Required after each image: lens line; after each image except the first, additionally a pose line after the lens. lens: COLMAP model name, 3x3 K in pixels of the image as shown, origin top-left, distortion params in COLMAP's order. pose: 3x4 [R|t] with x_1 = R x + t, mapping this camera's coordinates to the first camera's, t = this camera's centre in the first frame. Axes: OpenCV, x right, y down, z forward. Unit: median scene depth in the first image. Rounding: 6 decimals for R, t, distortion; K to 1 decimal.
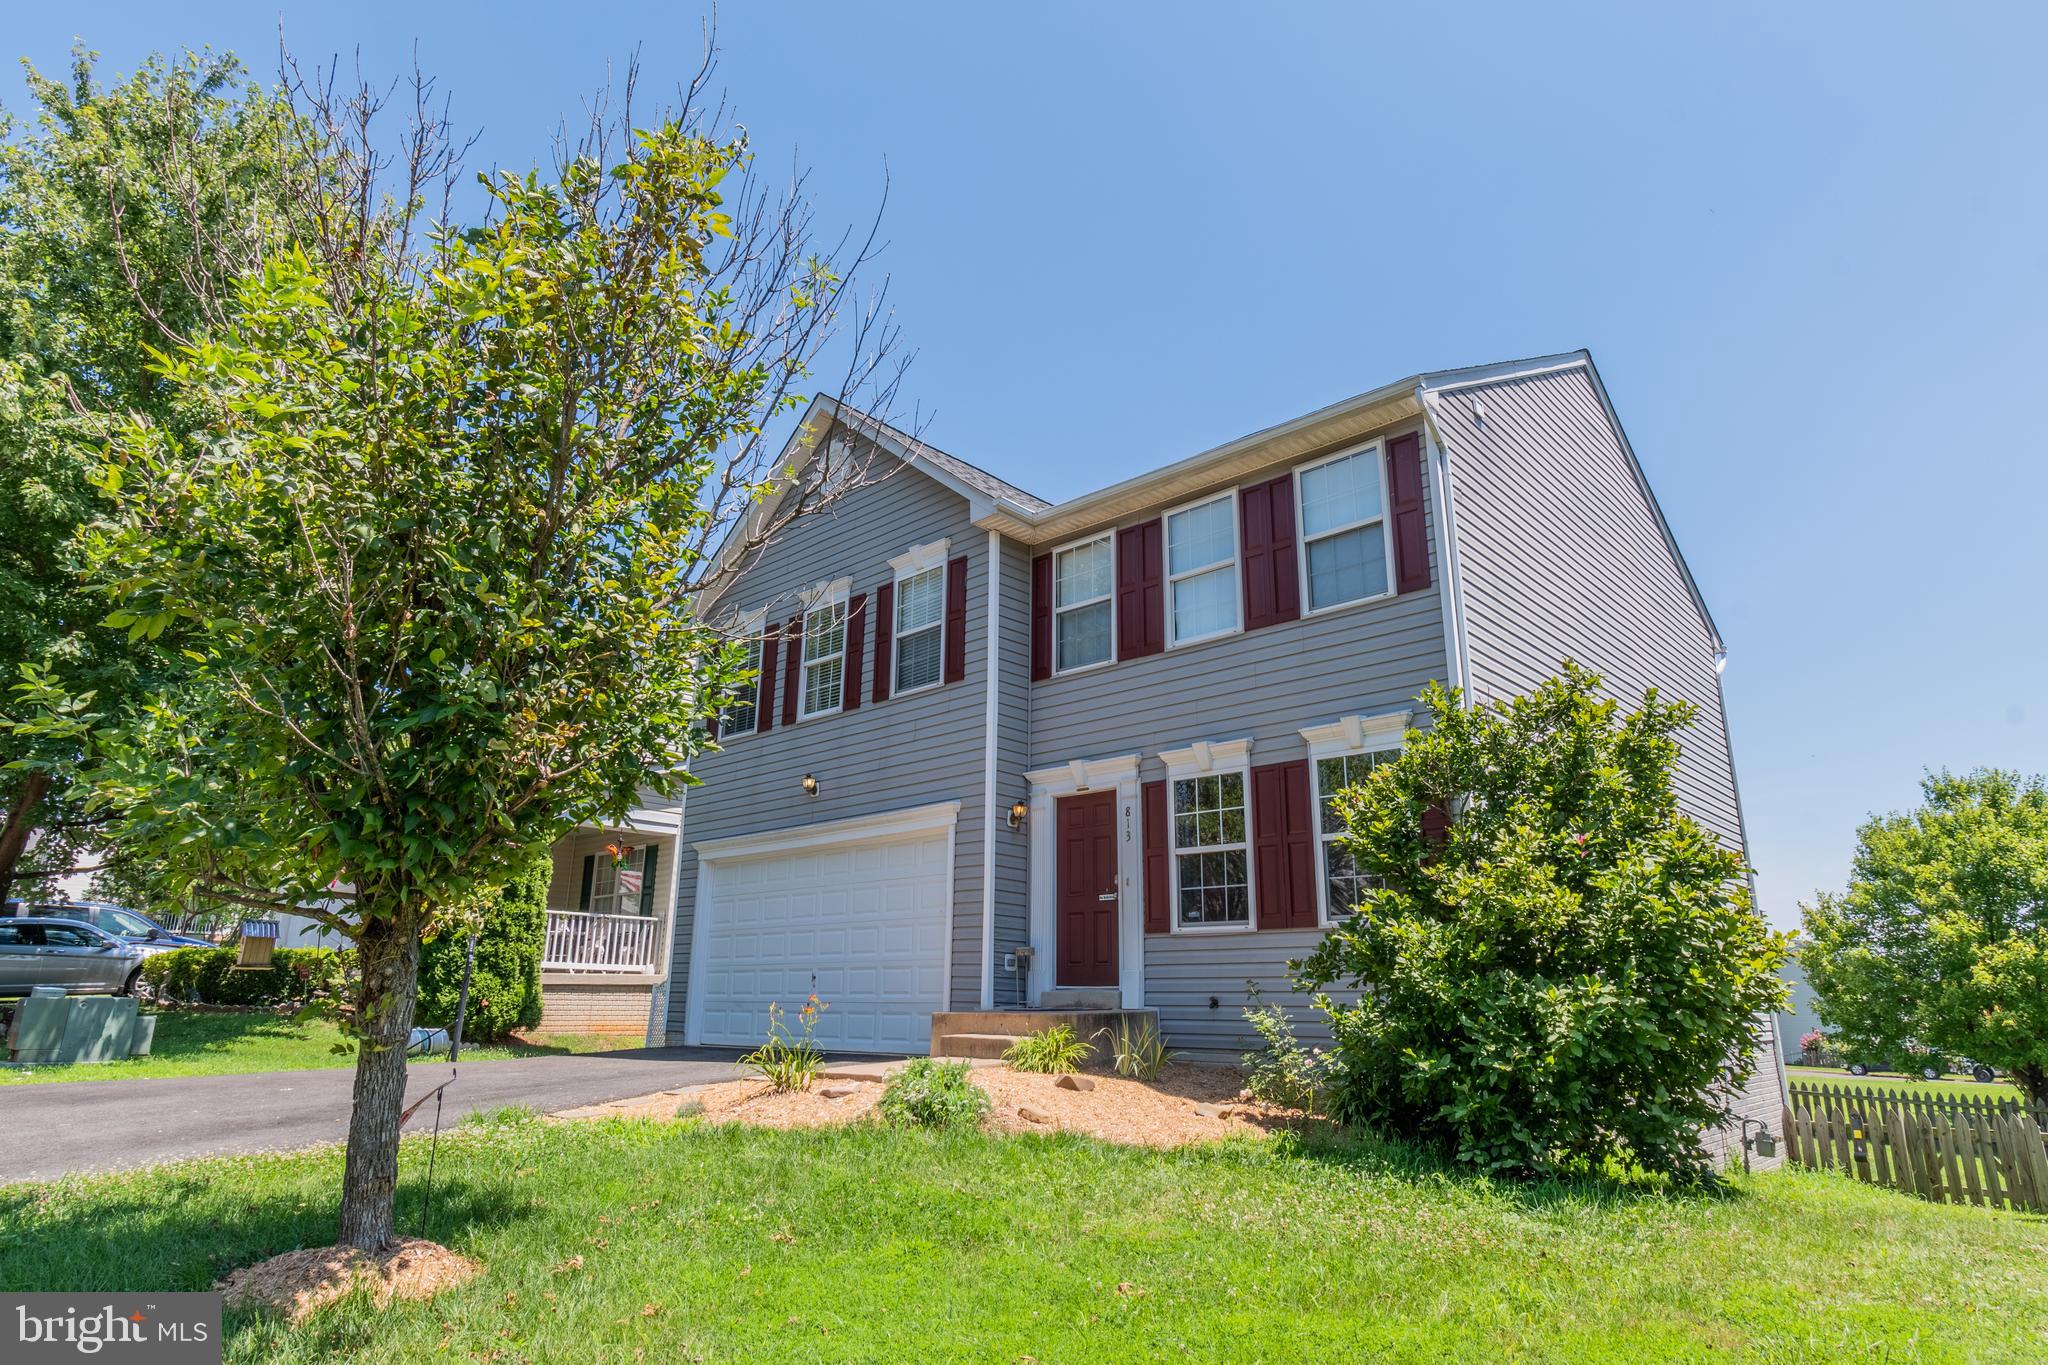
lens RADIAL K [[1162.3, 0, 1031.5], [0, 1162.3, 671.5], [0, 0, 1]] dist [-0.008567, -0.001002]
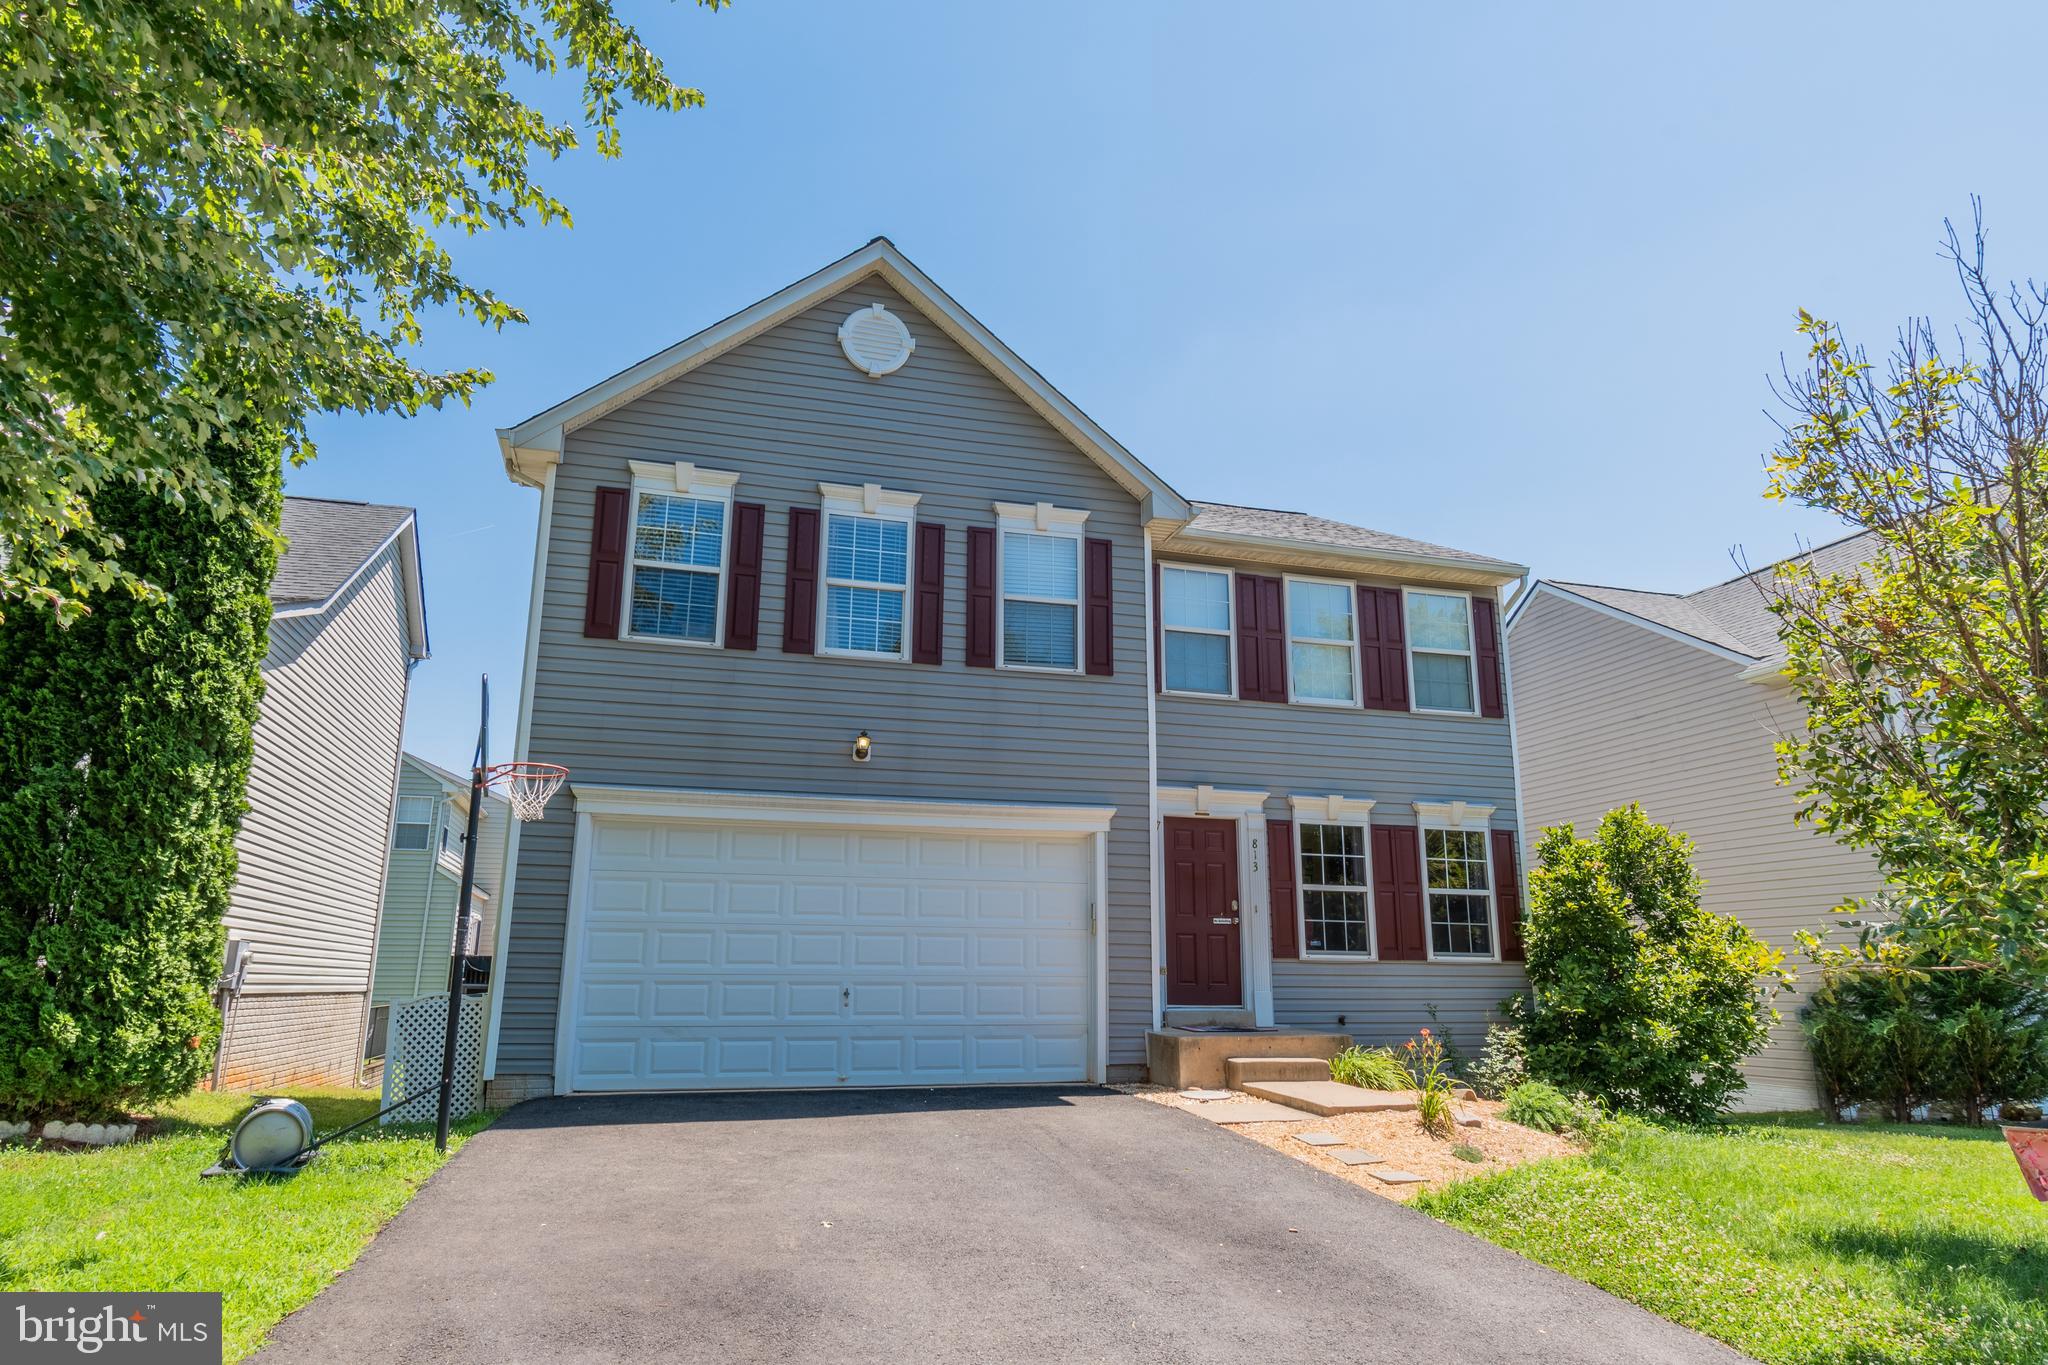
lens RADIAL K [[1250.5, 0, 1021.7], [0, 1250.5, 687.0], [0, 0, 1]] dist [0.004656, 0.000667]
pose [[0.516870, 0.196742, 0.833150, -1.031855], [-0.235178, 0.968420, -0.082785, 0.128238], [-0.823126, -0.153149, 0.546817, 0.573695]]
